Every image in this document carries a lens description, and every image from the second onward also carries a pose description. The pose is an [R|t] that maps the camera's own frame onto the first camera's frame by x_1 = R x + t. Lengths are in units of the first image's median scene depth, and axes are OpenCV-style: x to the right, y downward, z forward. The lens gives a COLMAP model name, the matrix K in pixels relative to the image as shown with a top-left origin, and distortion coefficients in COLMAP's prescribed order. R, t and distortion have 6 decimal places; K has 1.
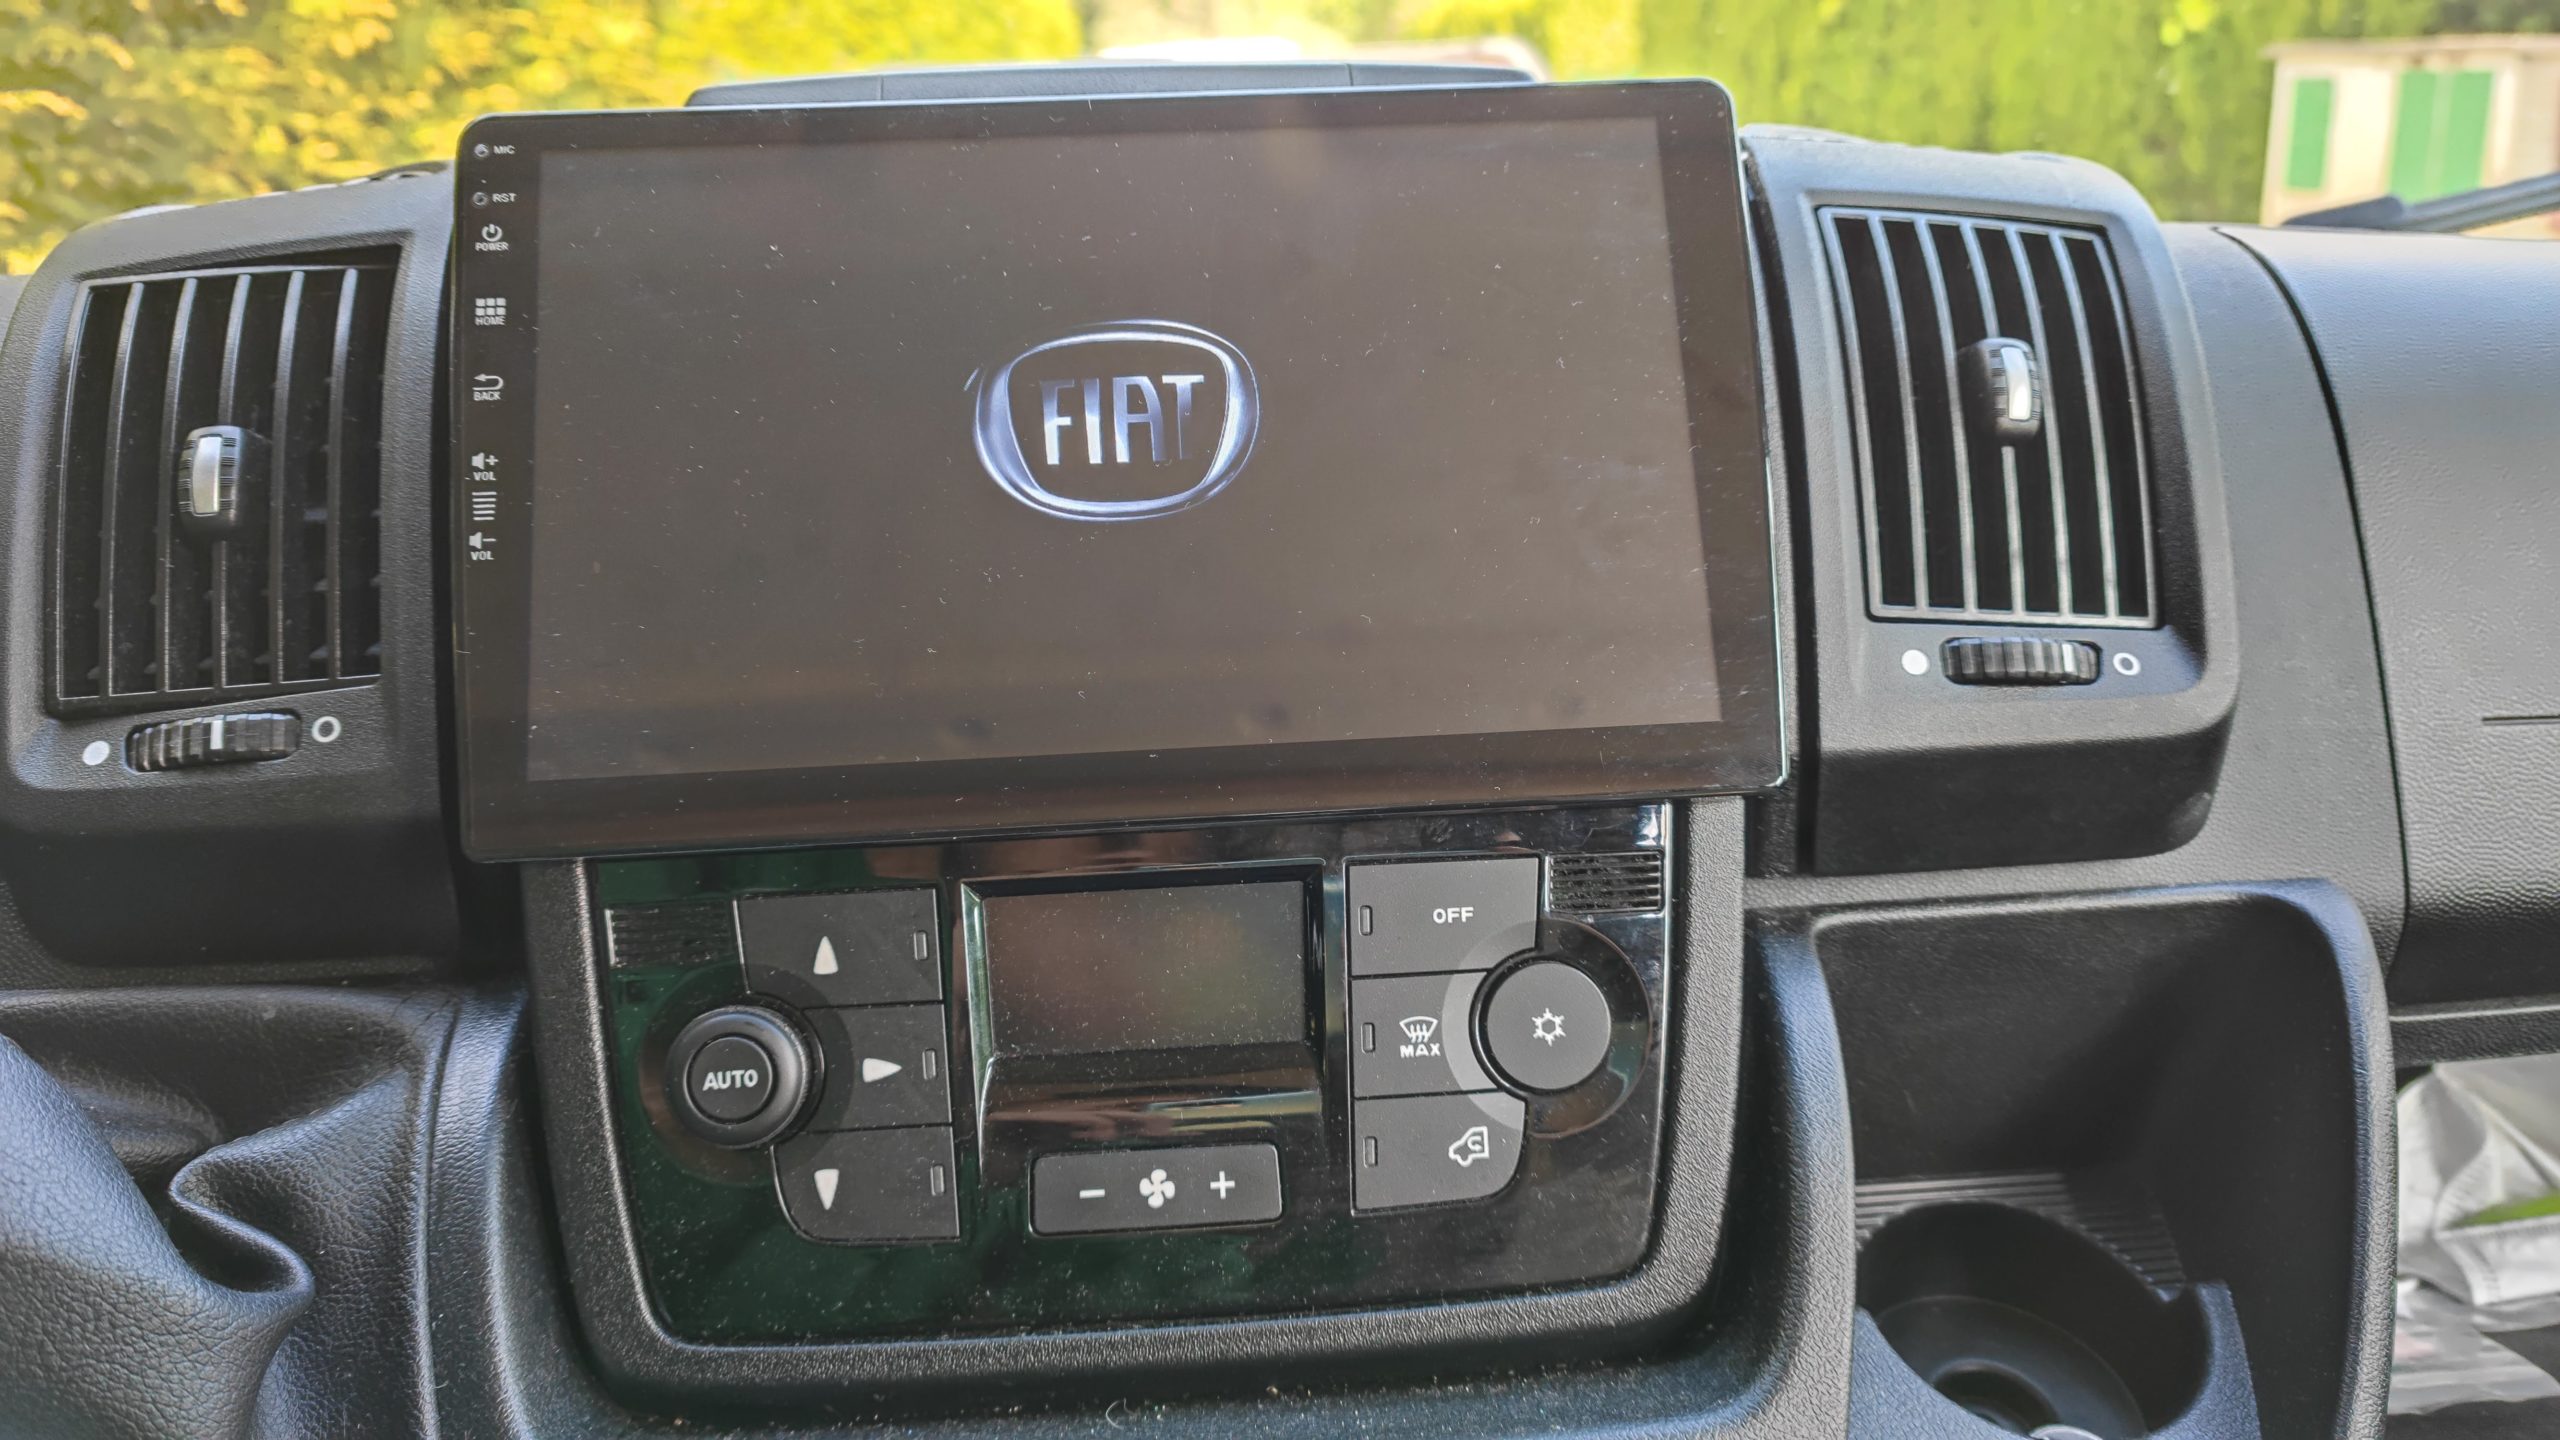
lens RADIAL K [[1844.4, 0, 1280.0], [0, 1844.4, 720.0], [0, 0, 1]] dist [0.031703, -0.043888]
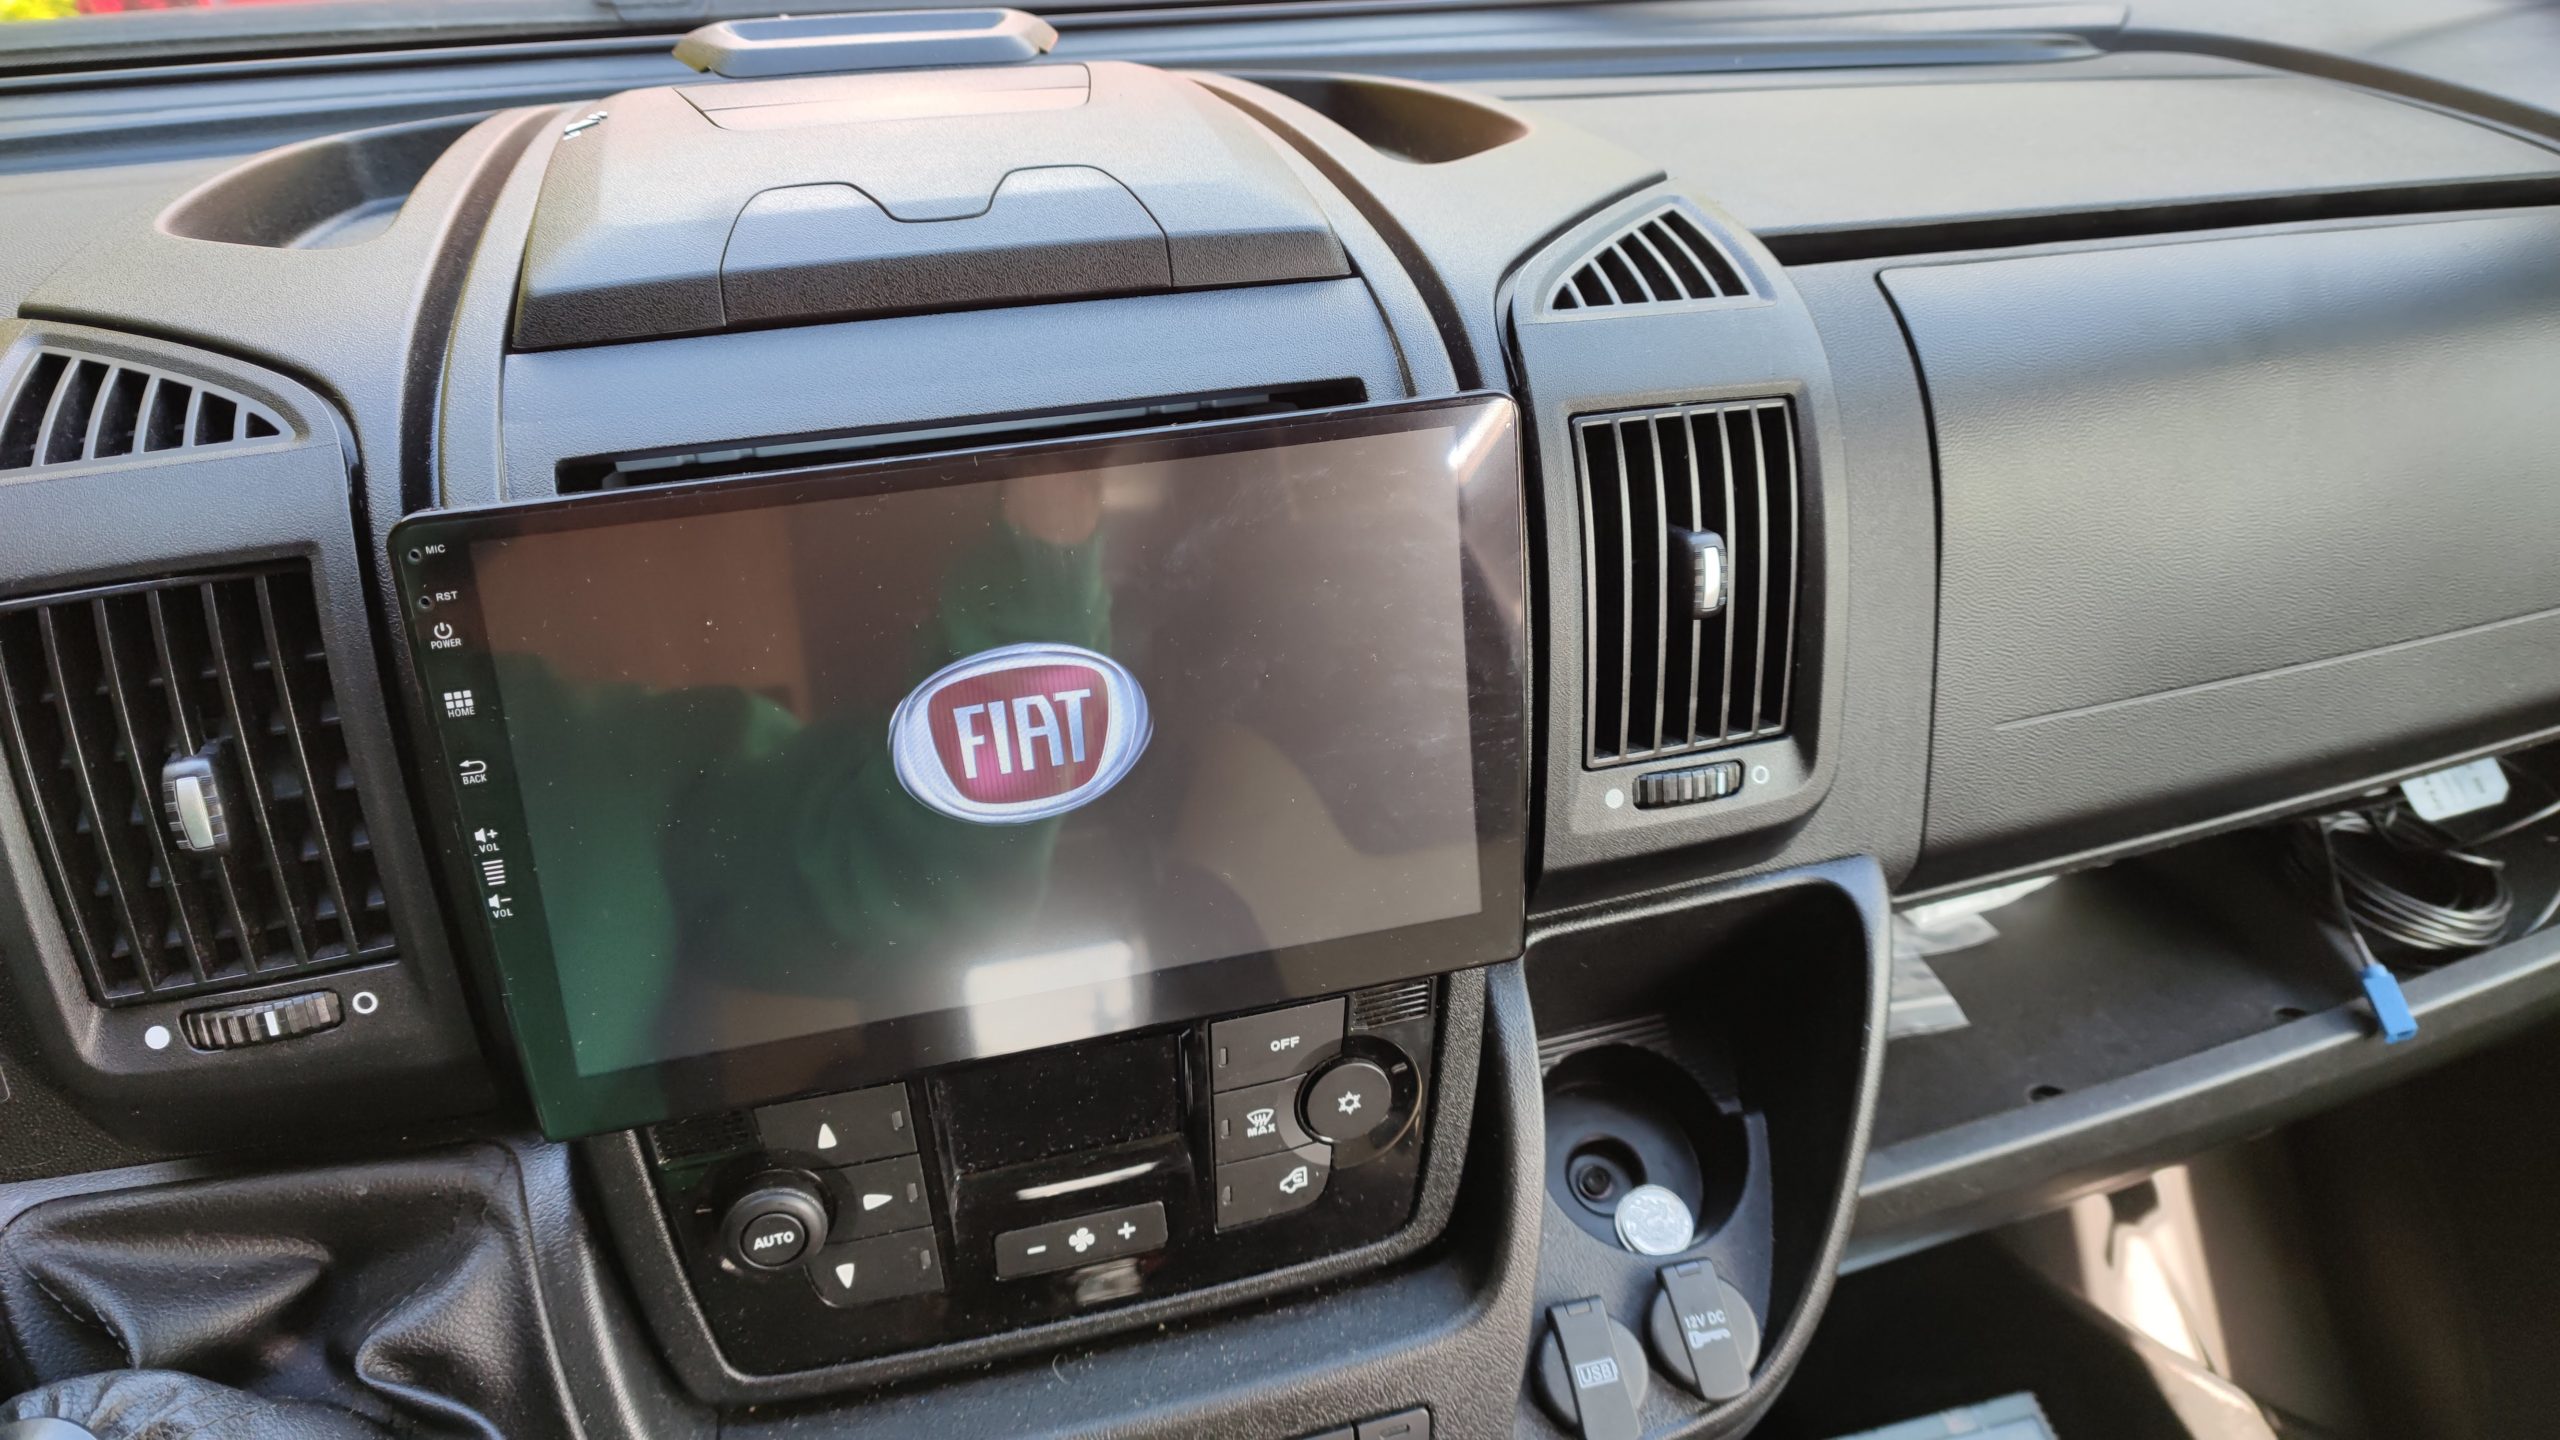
lens RADIAL K [[1804.6, 0, 1294.4], [0, 1804.6, 740.3], [0, 0, 1]] dist [0.042259, -0.054138]
pose [[0.978025, -0.074980, 0.194537, -0.143538], [-0.021822, 0.891149, 0.453185, -0.701286], [-0.207342, -0.447472, 0.869930, -0.075150]]
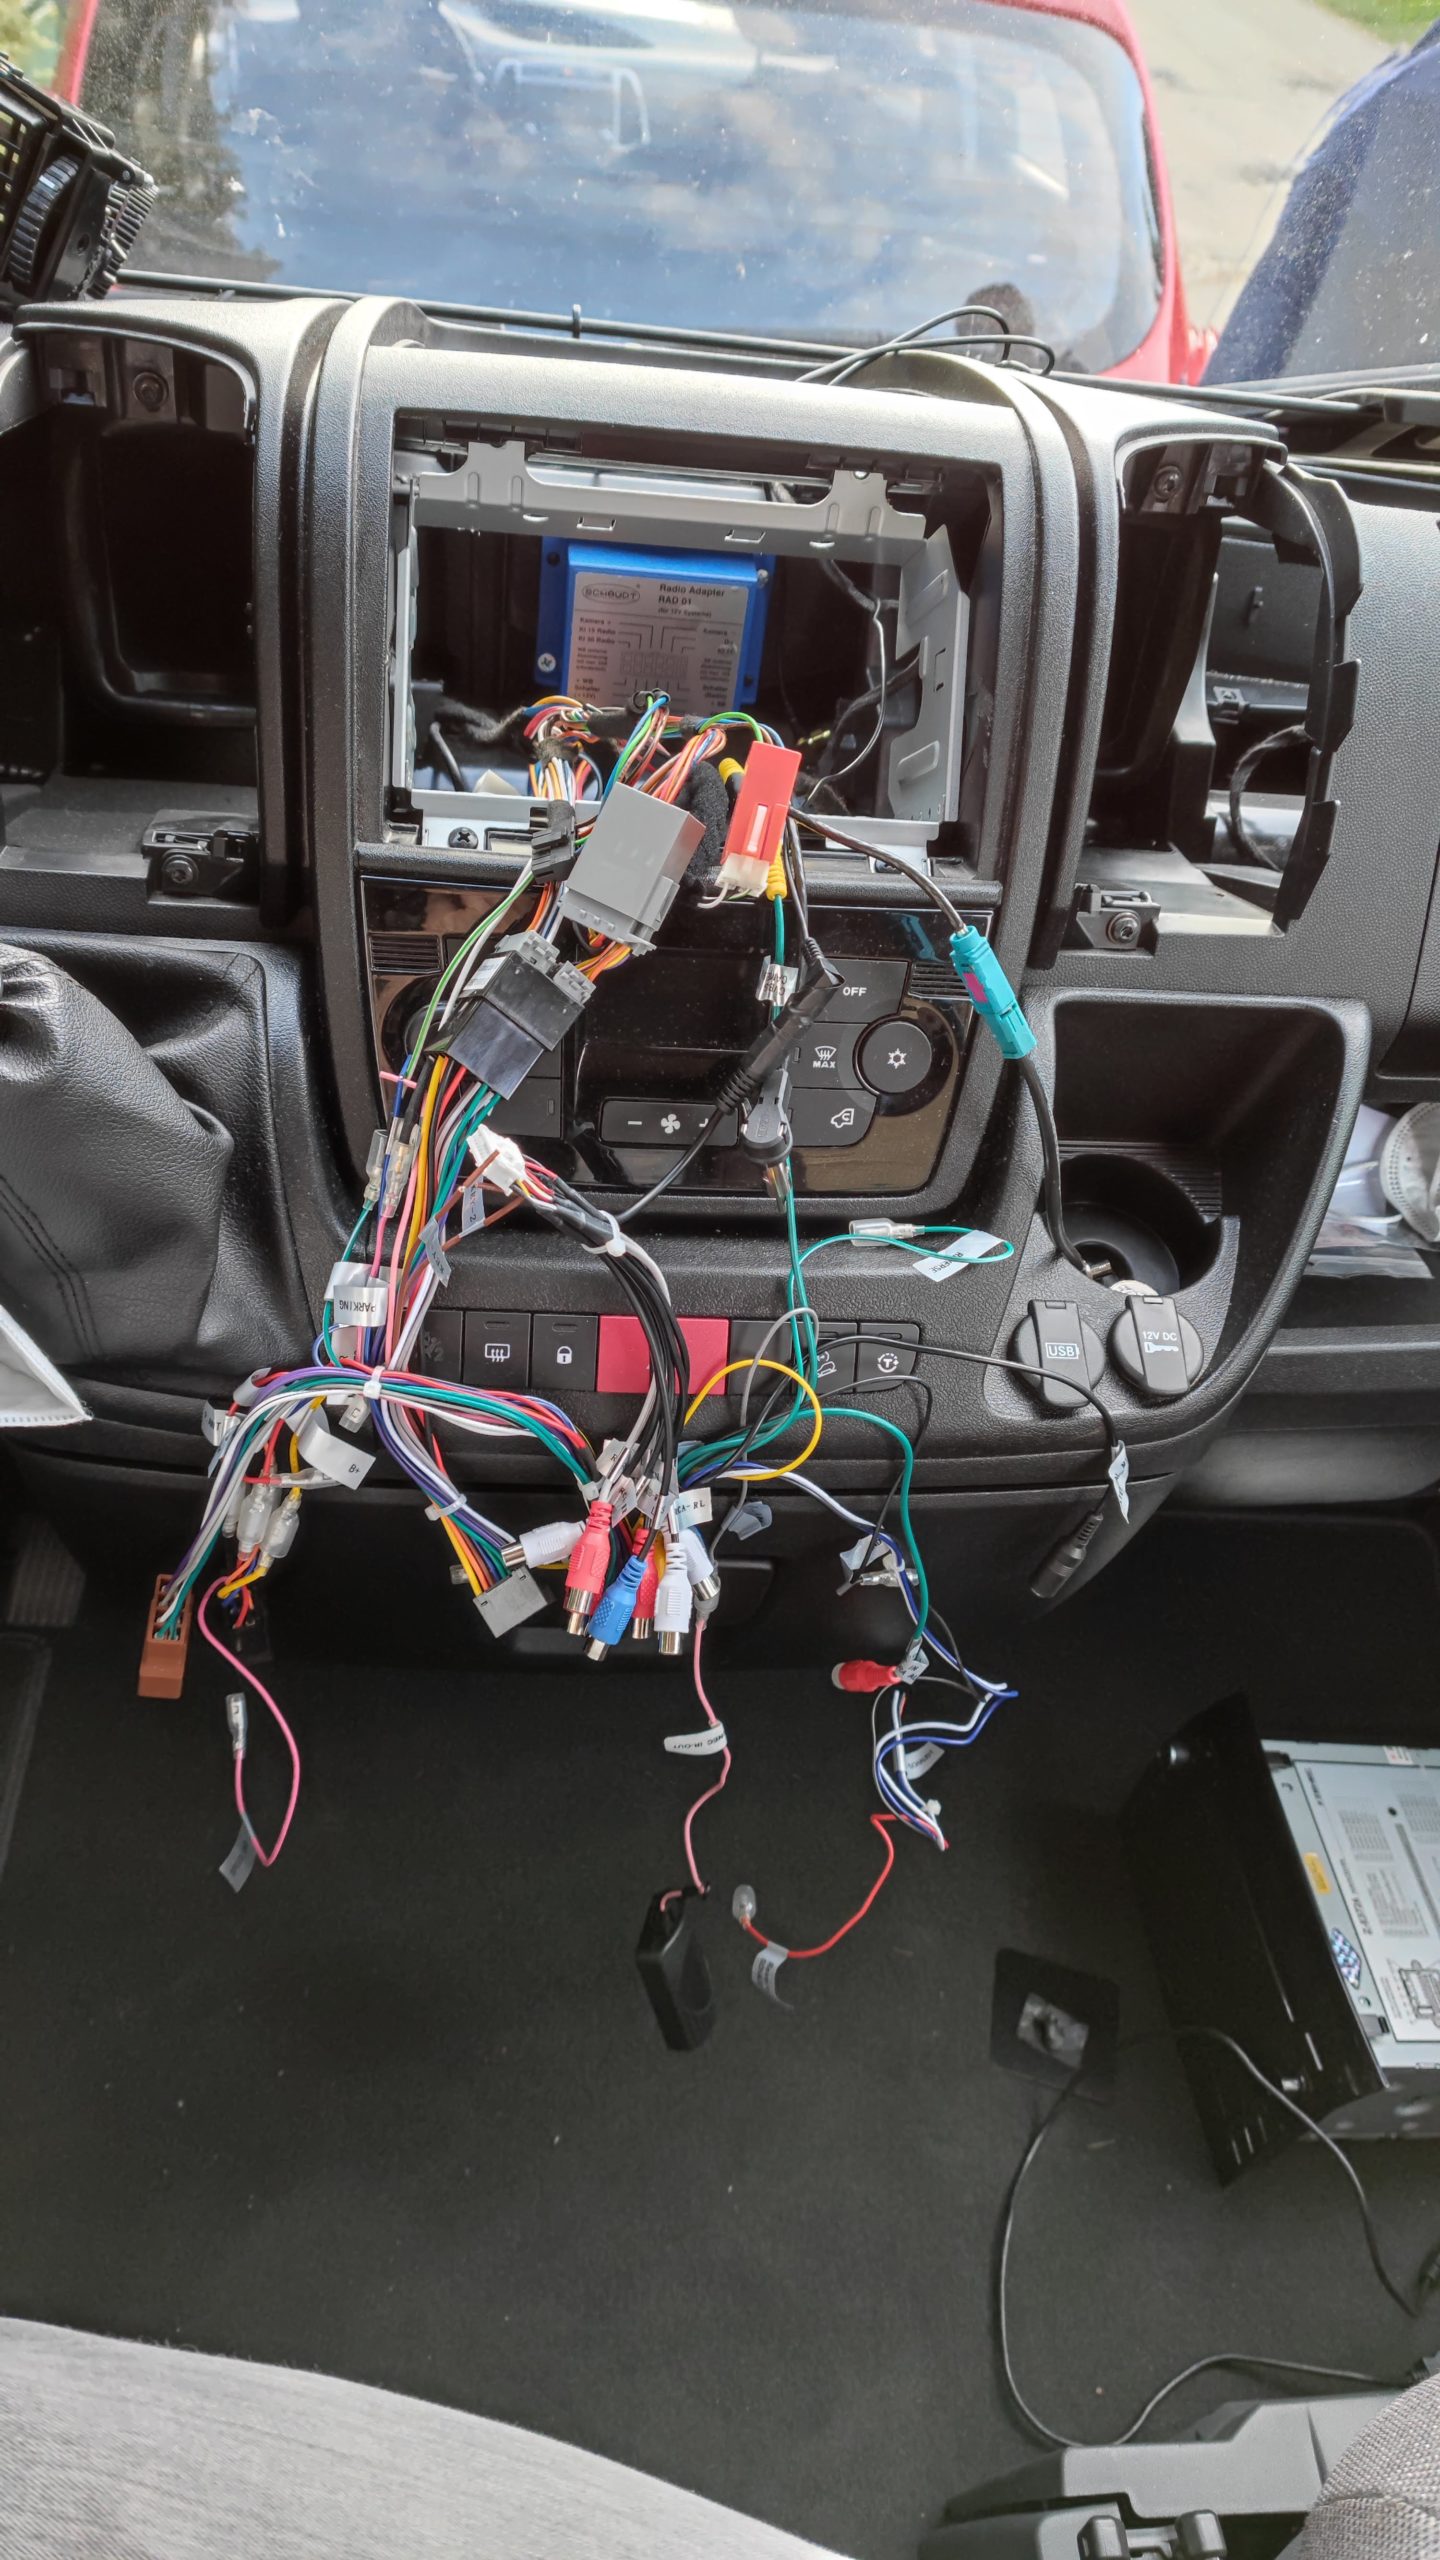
lens RADIAL K [[1804.6, 0, 720.0], [0, 1804.6, 1280.0], [0, 0, 1]] dist [0.042259, -0.054138]
pose [[0.990000, 0.094319, 0.104896, -0.182576], [-0.129732, 0.900779, 0.414448, -0.335392], [-0.055398, -0.423912, 0.904008, -0.642167]]
